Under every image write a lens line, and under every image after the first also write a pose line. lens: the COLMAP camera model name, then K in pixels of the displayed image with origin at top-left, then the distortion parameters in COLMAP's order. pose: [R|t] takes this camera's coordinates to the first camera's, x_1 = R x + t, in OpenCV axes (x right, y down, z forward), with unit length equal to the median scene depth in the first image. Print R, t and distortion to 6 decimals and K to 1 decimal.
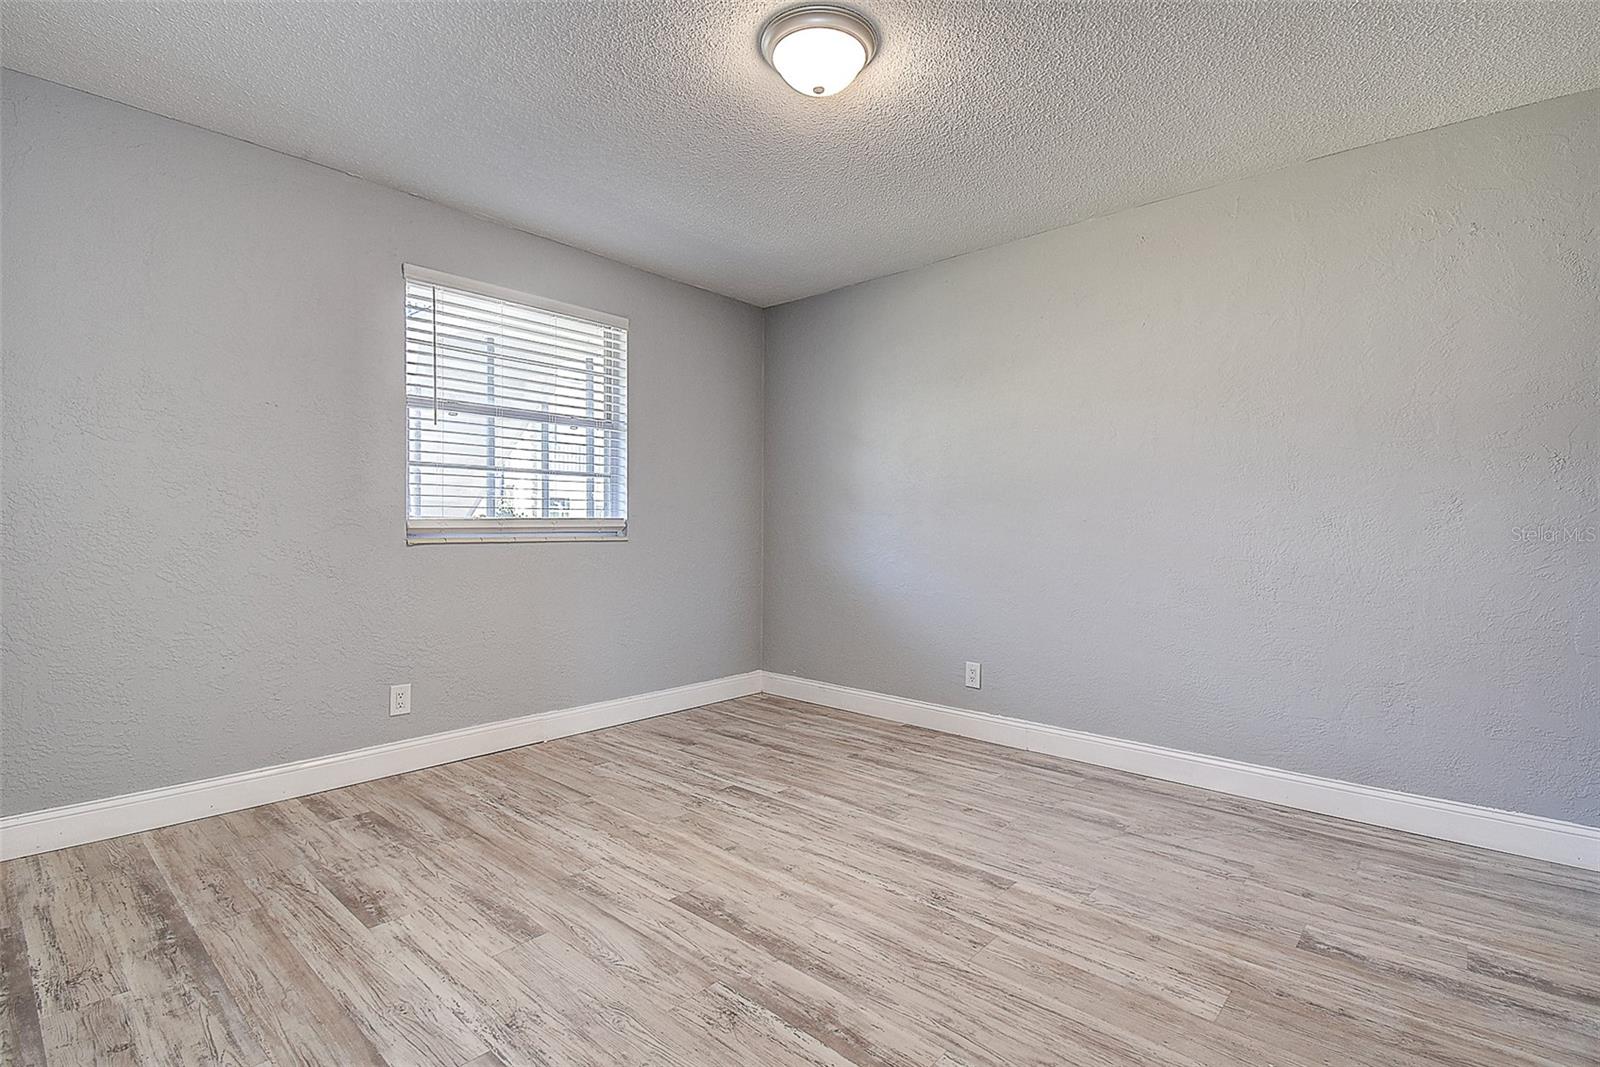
lens RADIAL K [[743.0, 0, 796.8], [0, 743.0, 530.1], [0, 0, 1]] dist [0.003905, -0.005772]
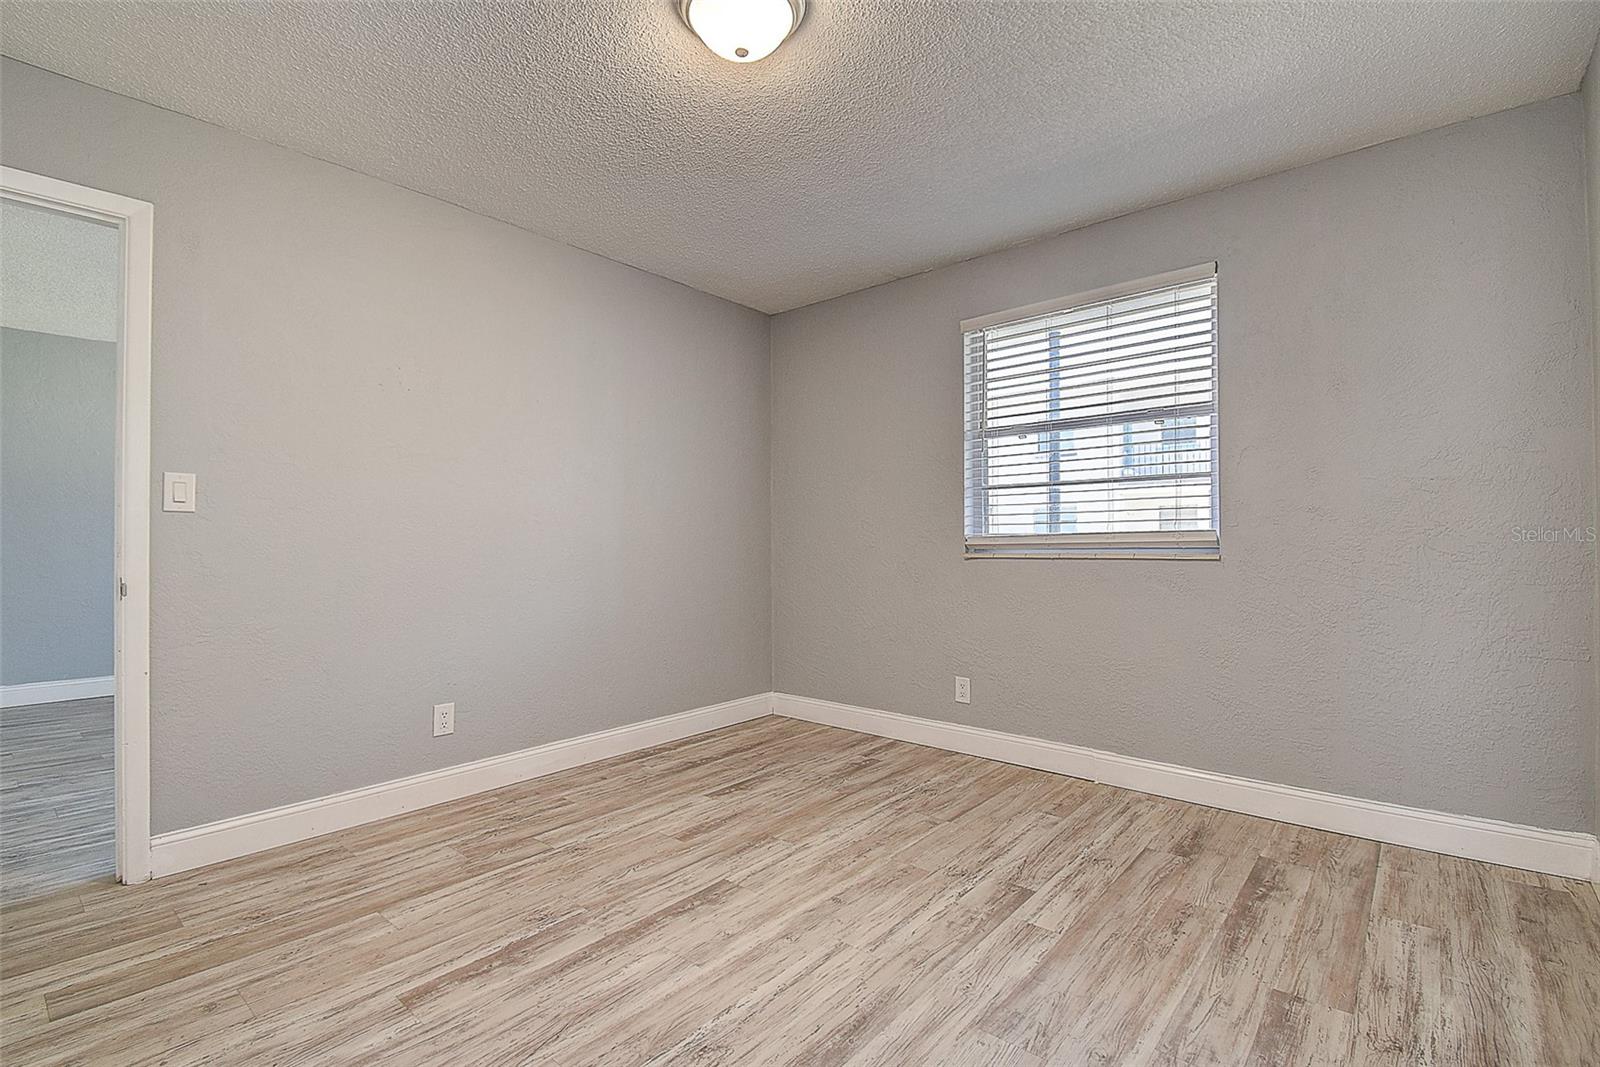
lens RADIAL K [[724.5, 0, 810.4], [0, 724.5, 531.1], [0, 0, 1]] dist [0.023581, -0.020484]
pose [[0.028987, -0.021261, -0.999354, 0.693981], [-0.000054, 0.999774, -0.021271, 0.000805], [0.999580, 0.000671, 0.028979, 0.819163]]
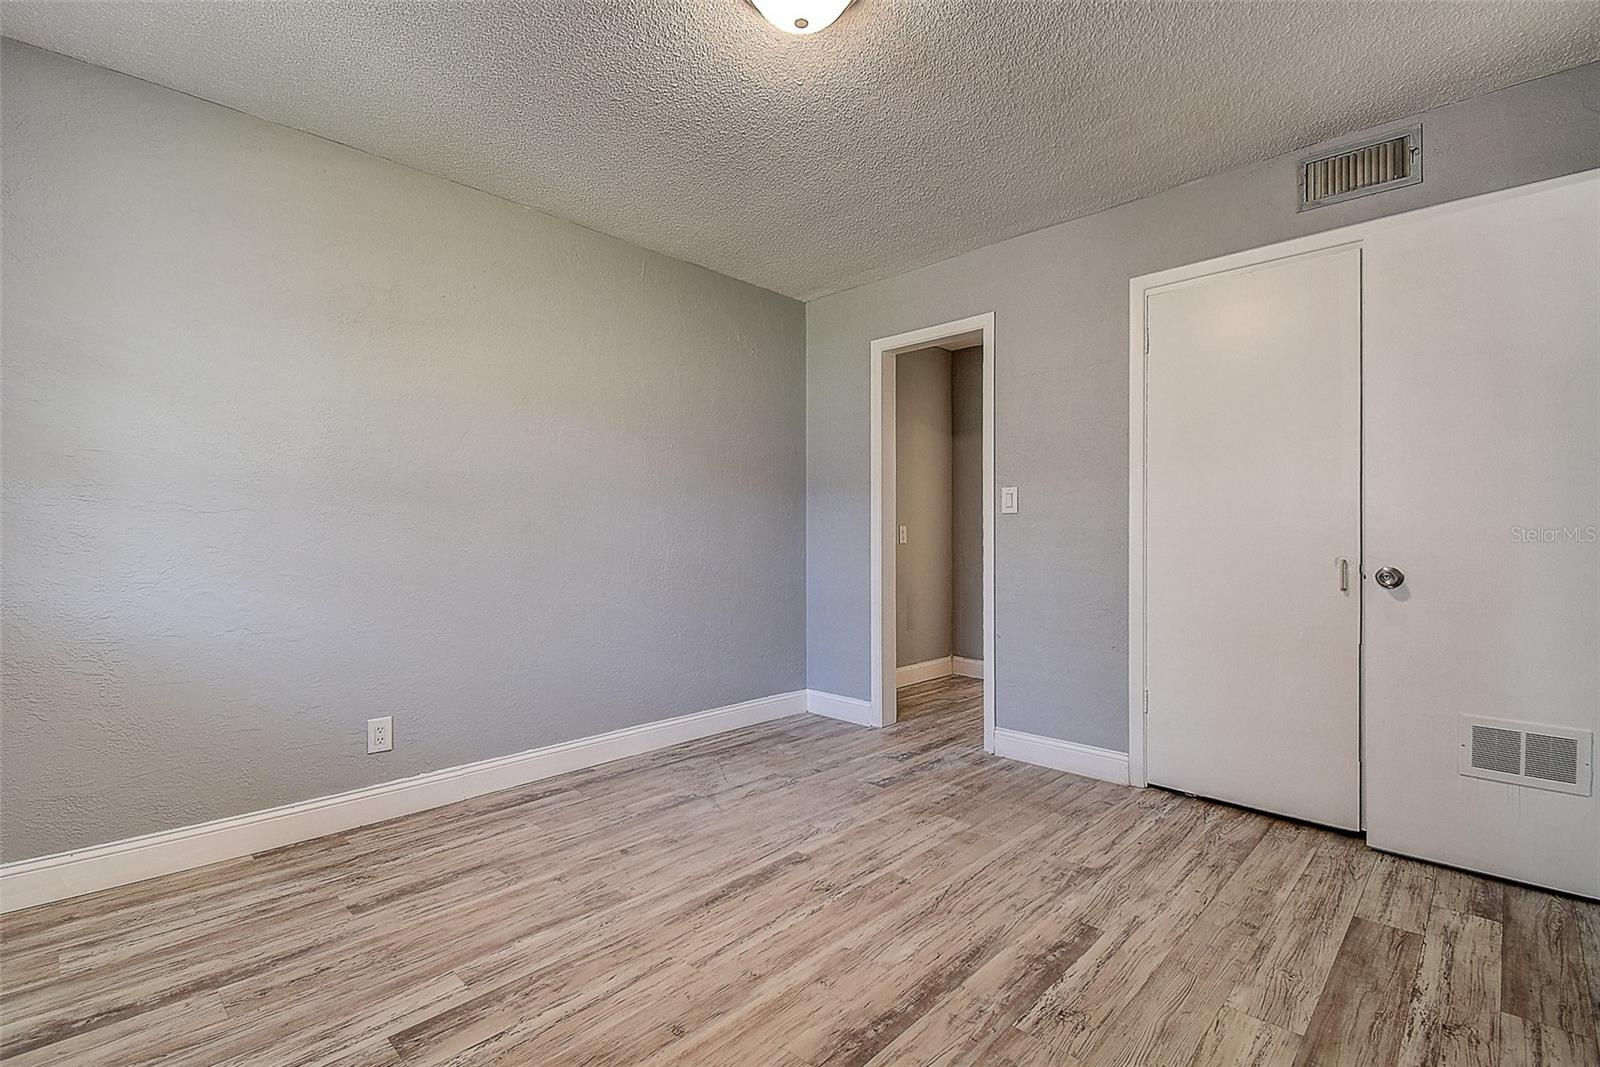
lens RADIAL K [[724.5, 0, 803.4], [0, 724.5, 527.7], [0, 0, 1]] dist [0.023581, -0.020484]
pose [[0.033431, 0.000366, 0.999441, -0.627172], [0.003635, 0.999993, -0.000488, -0.008684], [-0.999434, 0.003649, 0.033429, 0.753991]]
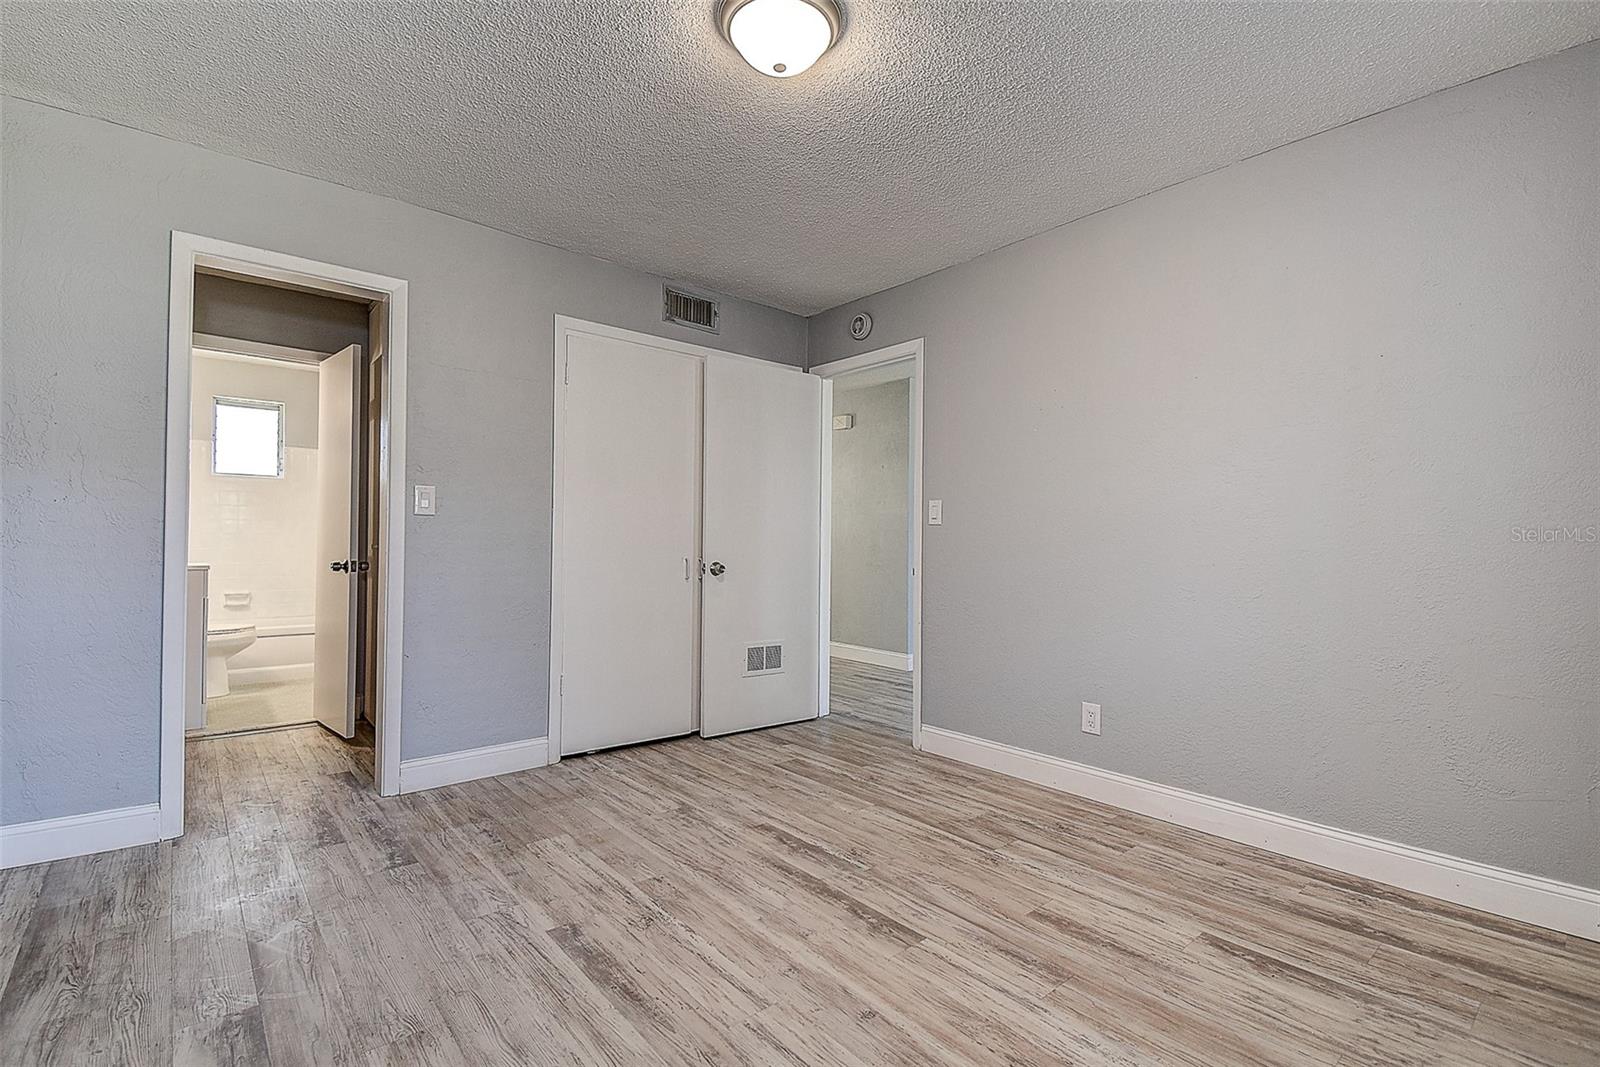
lens RADIAL K [[724.5, 0, 794.5], [0, 724.5, 533.2], [0, 0, 1]] dist [0.023581, -0.020484]
pose [[-0.990481, -0.016509, 0.136657, -0.092176], [-0.018084, 0.999784, -0.010291, -0.005377], [-0.136458, -0.012665, -0.990565, 1.459277]]
